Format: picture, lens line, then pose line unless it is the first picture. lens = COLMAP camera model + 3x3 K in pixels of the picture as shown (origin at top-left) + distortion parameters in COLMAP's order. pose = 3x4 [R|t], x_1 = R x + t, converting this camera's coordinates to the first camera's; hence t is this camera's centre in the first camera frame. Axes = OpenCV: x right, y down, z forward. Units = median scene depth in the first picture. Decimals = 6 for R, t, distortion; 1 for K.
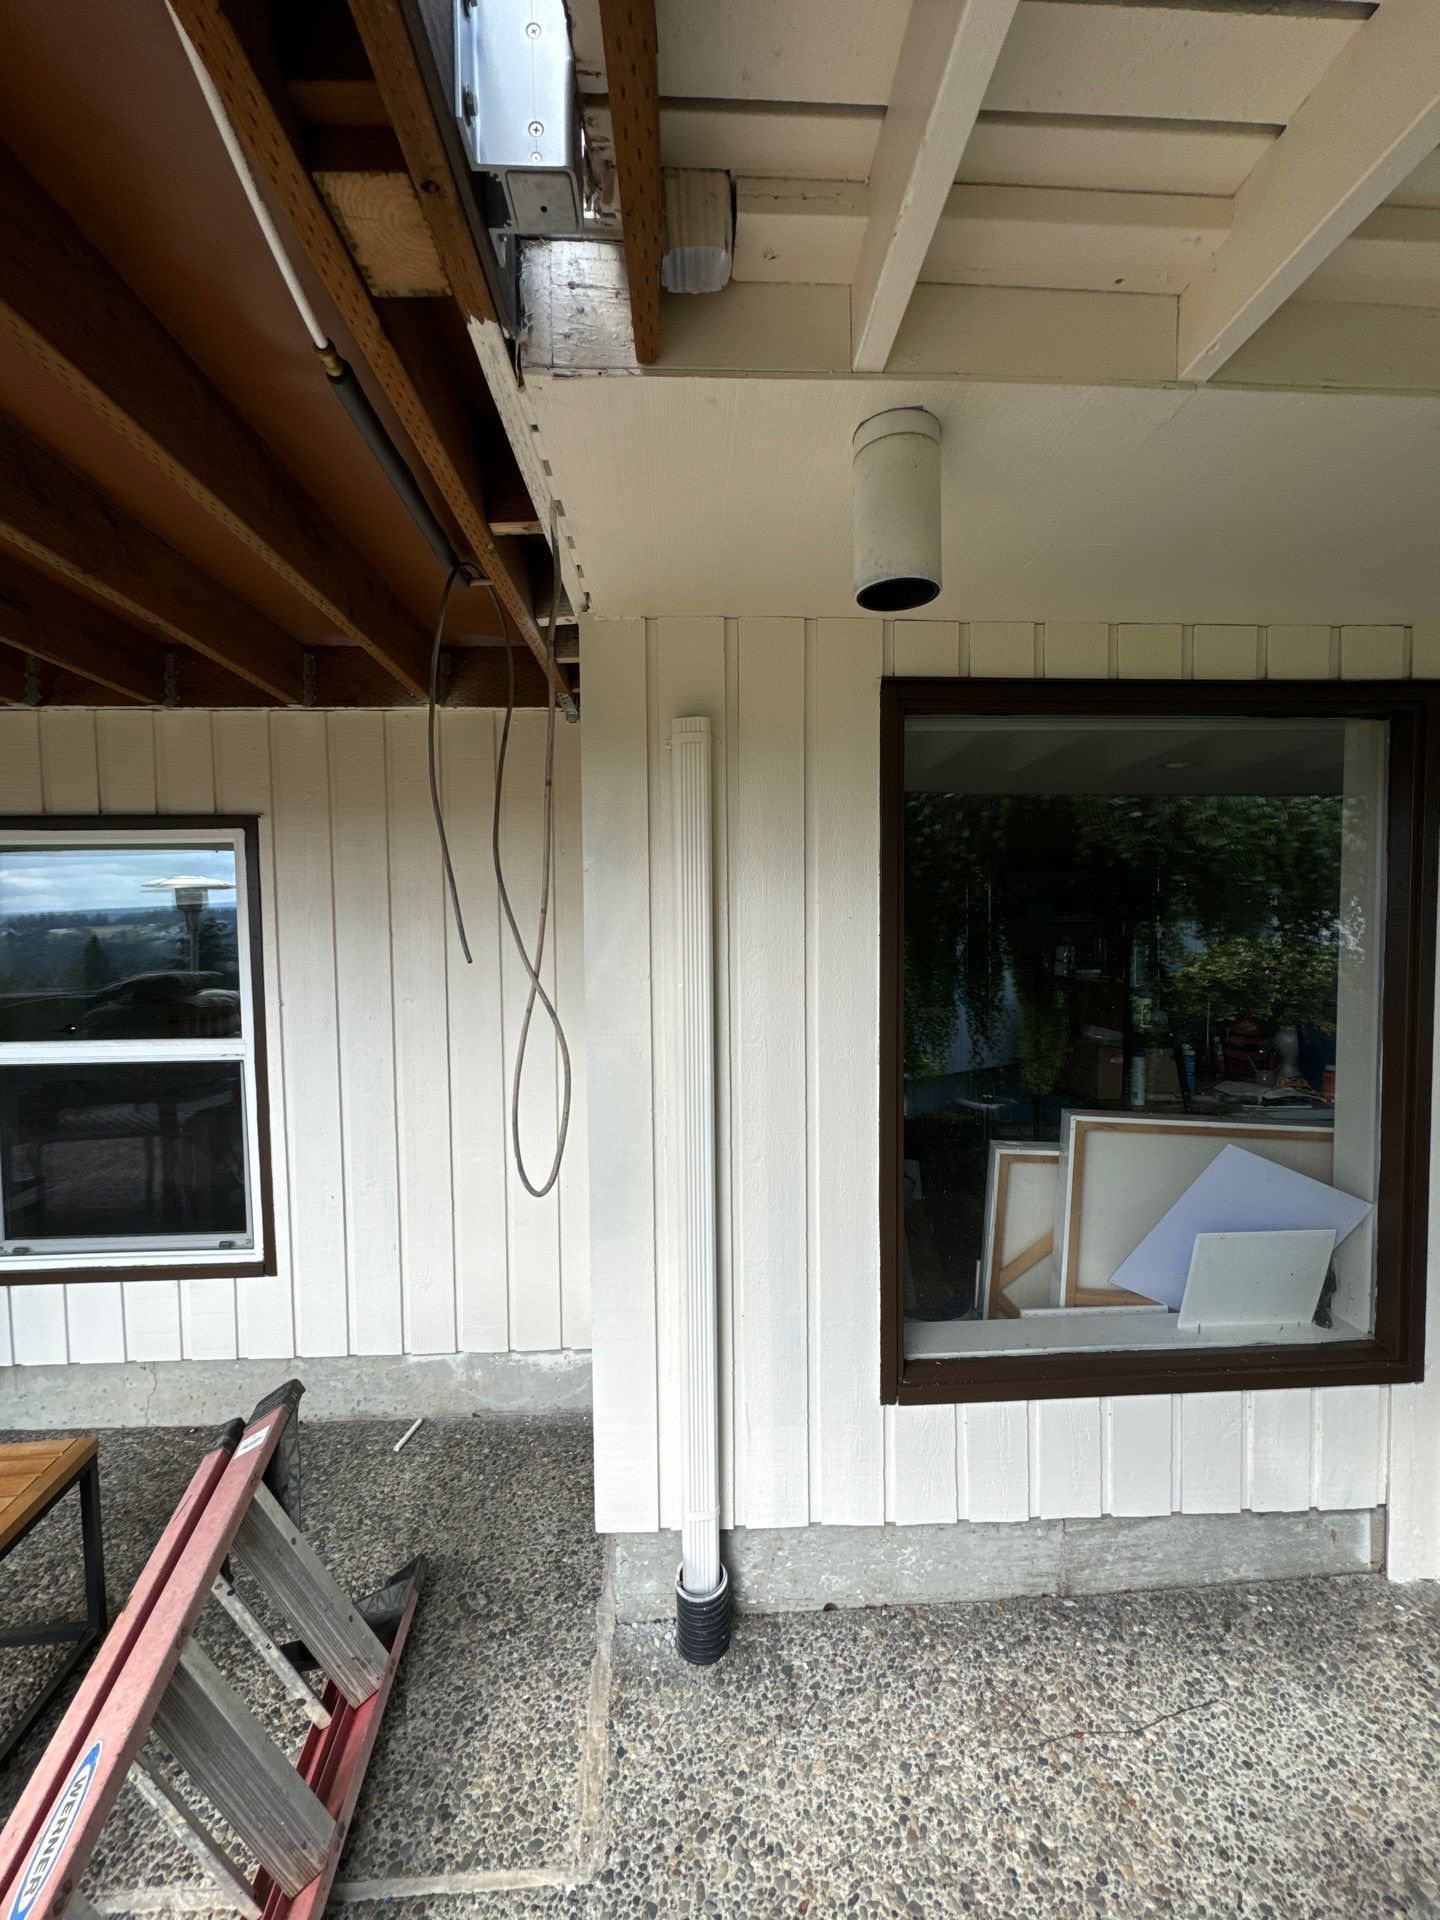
lens RADIAL K [[766.3, 0, 723.0], [0, 766.3, 958.9], [0, 0, 1]] dist [-0.001704, -0.000450]
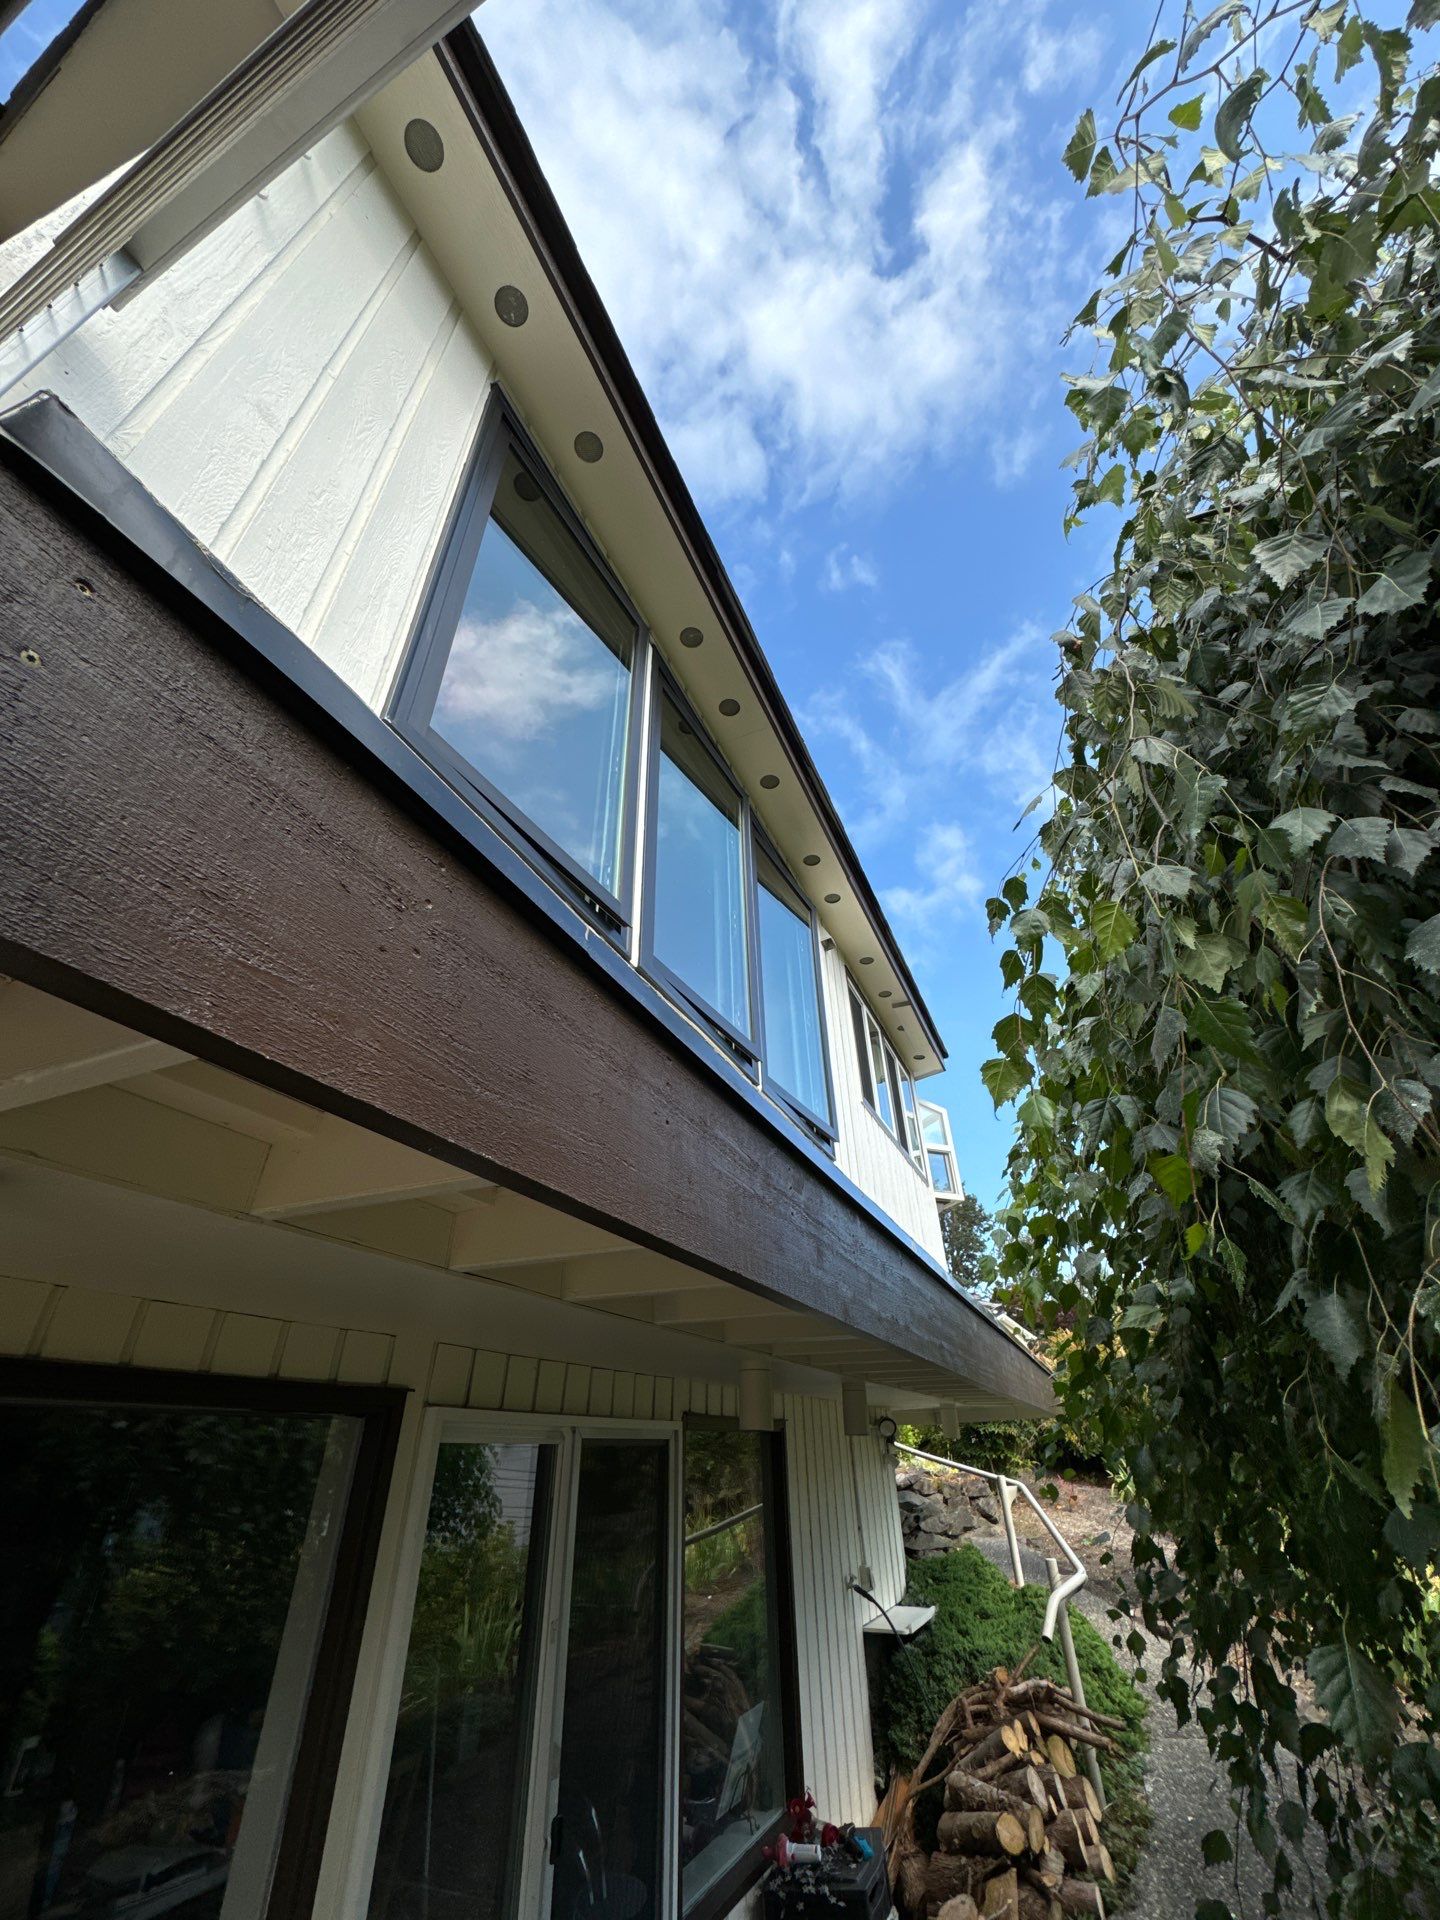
lens RADIAL K [[762.7, 0, 727.2], [0, 762.7, 959.0], [0, 0, 1]] dist [-0.000884, -0.000781]
pose [[0.459649, 0.489137, 0.741261, -0.064475], [0.047354, 0.819973, -0.570440, -0.224253], [-0.886837, 0.297304, 0.353737, -0.090004]]
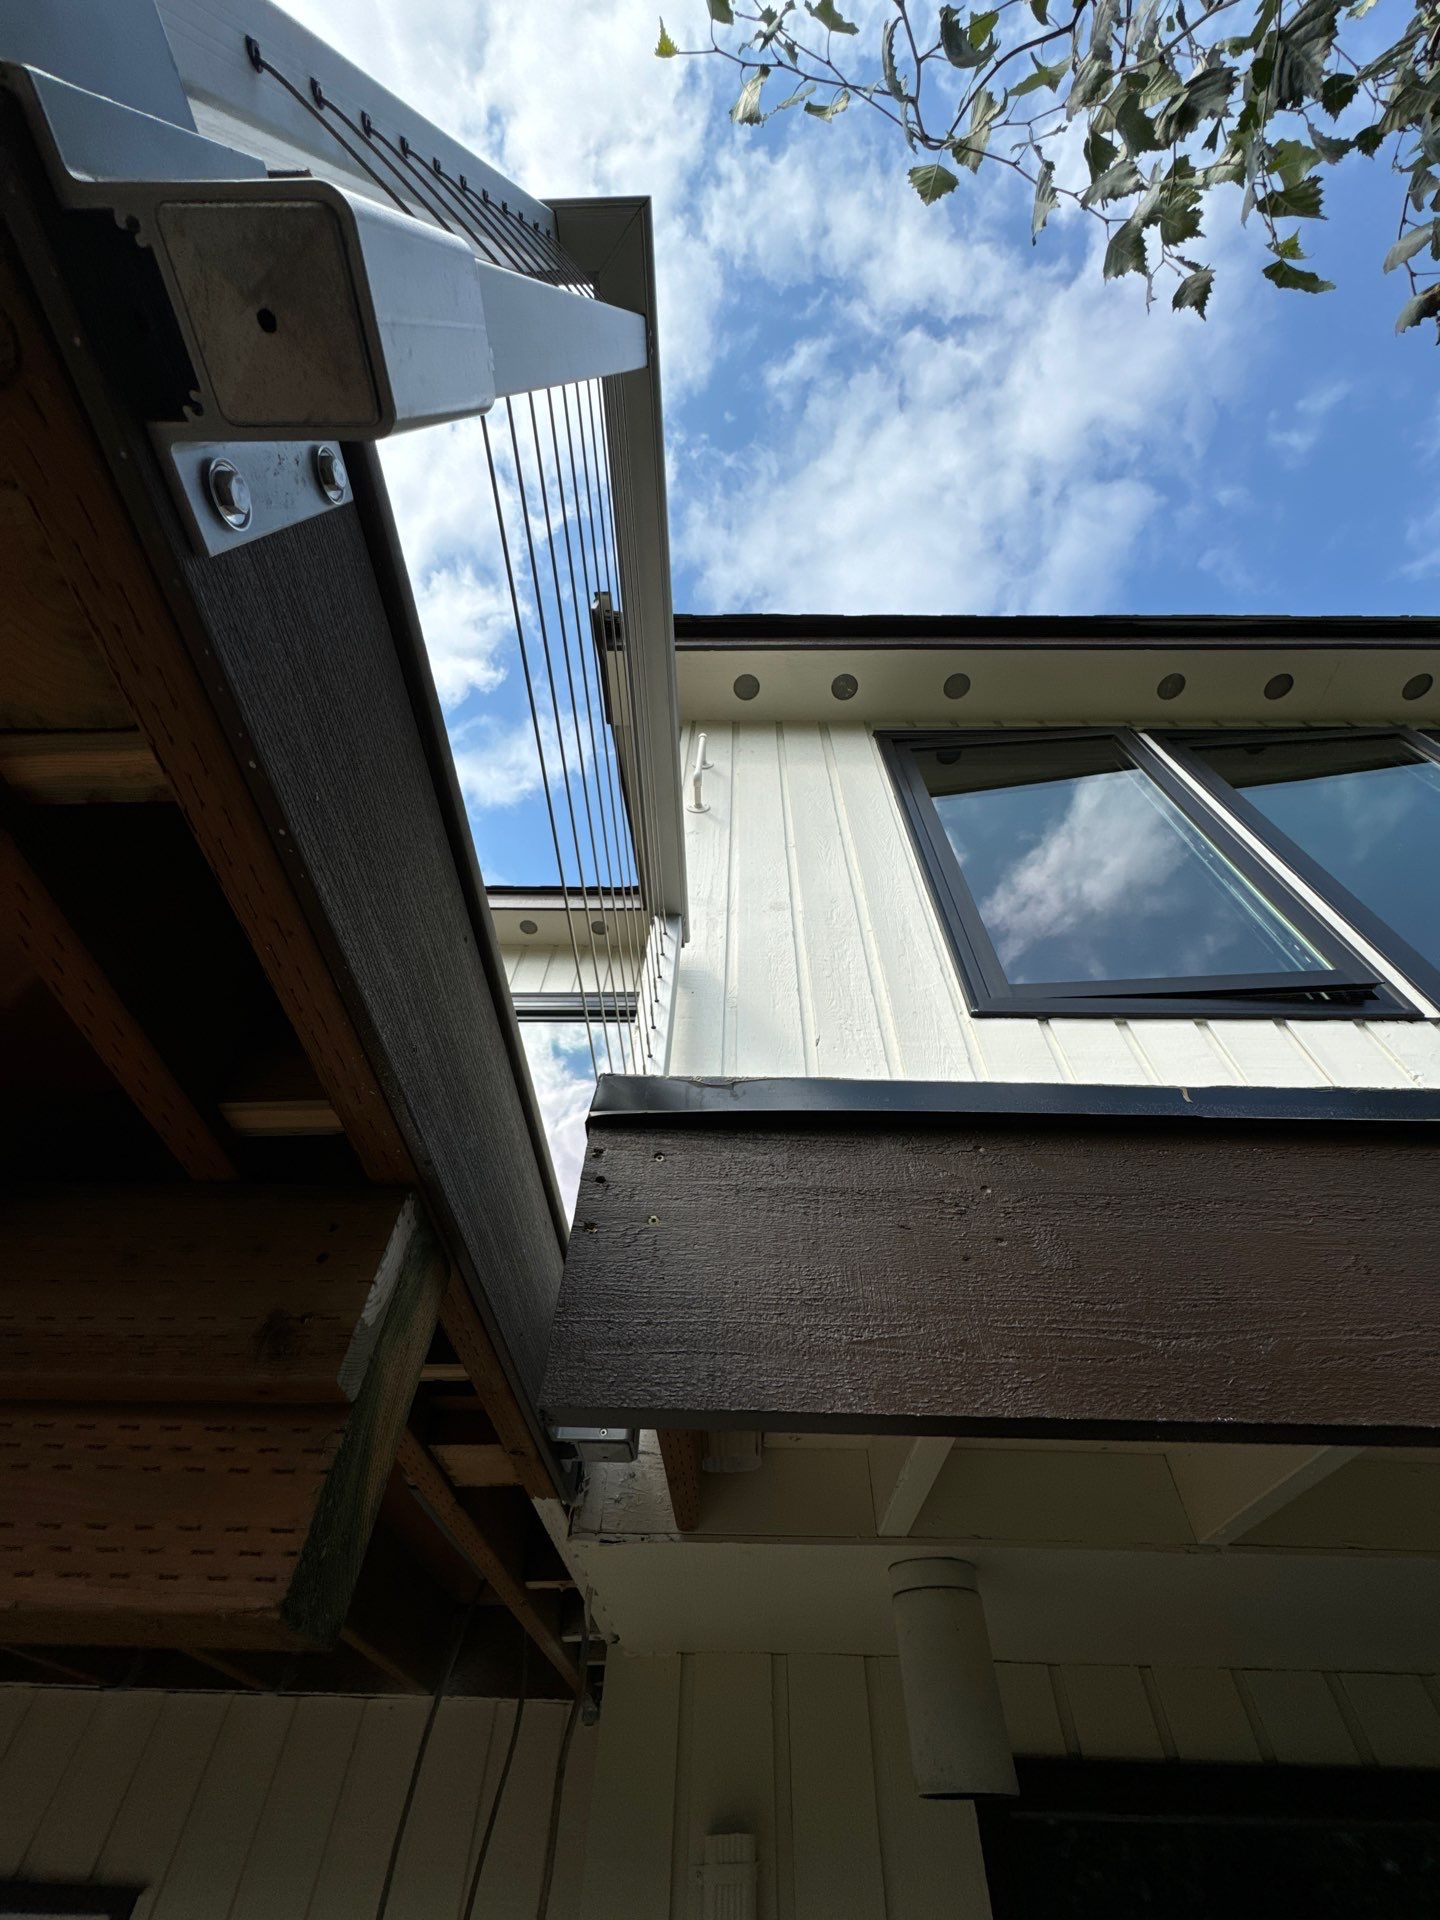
lens RADIAL K [[766.3, 0, 723.0], [0, 766.3, 958.9], [0, 0, 1]] dist [-0.001704, -0.000450]
pose [[0.997669, -0.028811, -0.061859, 0.024571], [-0.032682, 0.594034, -0.803775, -0.219216], [0.059904, 0.803923, 0.591708, -0.166606]]
